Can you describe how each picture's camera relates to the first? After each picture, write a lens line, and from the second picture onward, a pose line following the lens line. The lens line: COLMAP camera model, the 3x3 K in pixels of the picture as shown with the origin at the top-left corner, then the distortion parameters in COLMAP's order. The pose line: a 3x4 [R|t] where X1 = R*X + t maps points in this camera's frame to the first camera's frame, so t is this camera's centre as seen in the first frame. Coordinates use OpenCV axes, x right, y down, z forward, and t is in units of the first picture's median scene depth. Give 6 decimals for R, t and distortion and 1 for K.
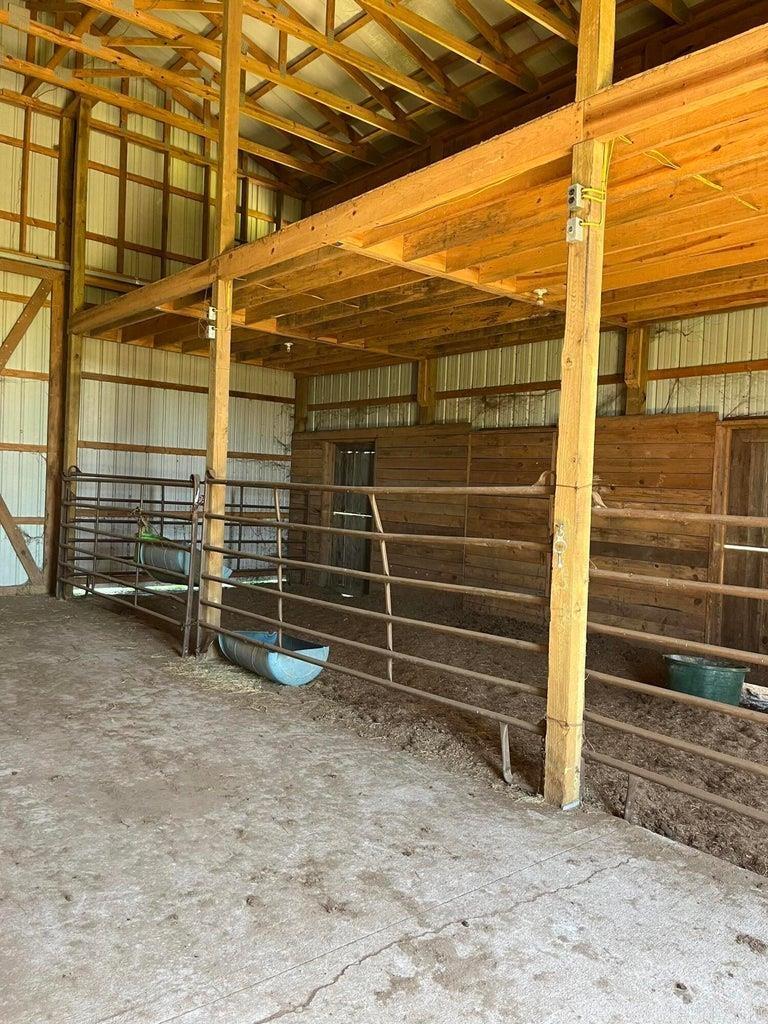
lens RADIAL K [[784.8, 0, 385.3], [0, 784.8, 514.9], [0, 0, 1]] dist [0.075278, -0.102598]
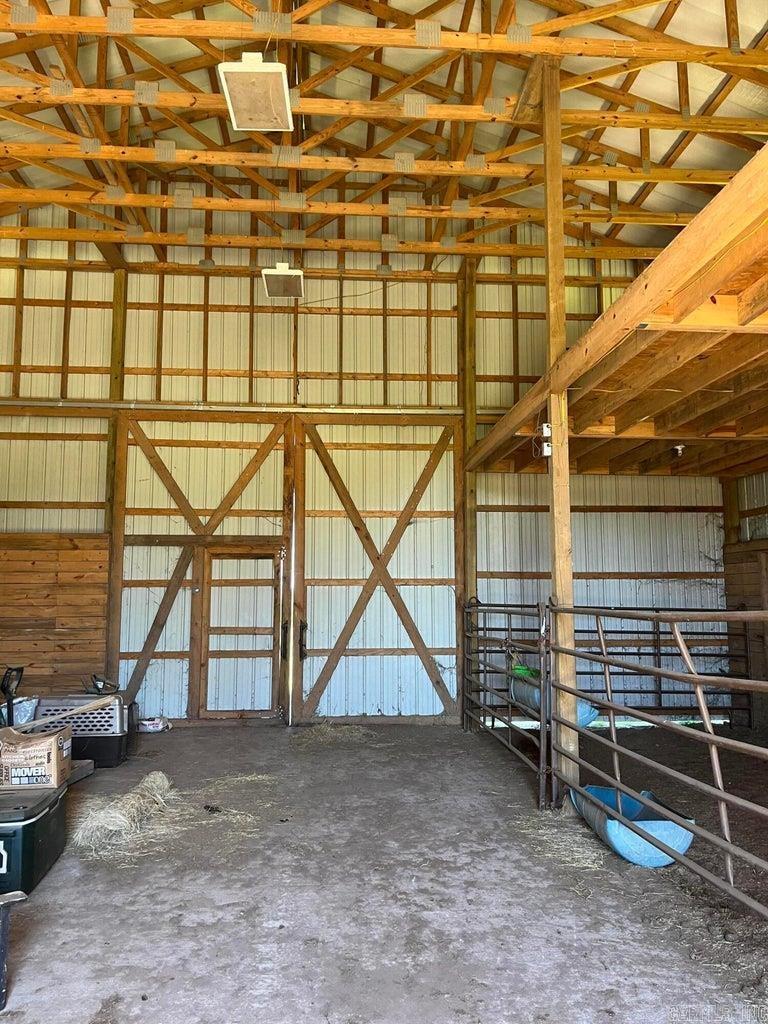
lens RADIAL K [[784.8, 0, 385.3], [0, 784.8, 514.9], [0, 0, 1]] dist [0.075278, -0.102598]
pose [[0.811442, -0.107597, -0.574443, 0.124399], [0.017419, 0.986923, -0.160250, -0.006498], [0.584174, 0.120027, 0.802705, 0.119882]]
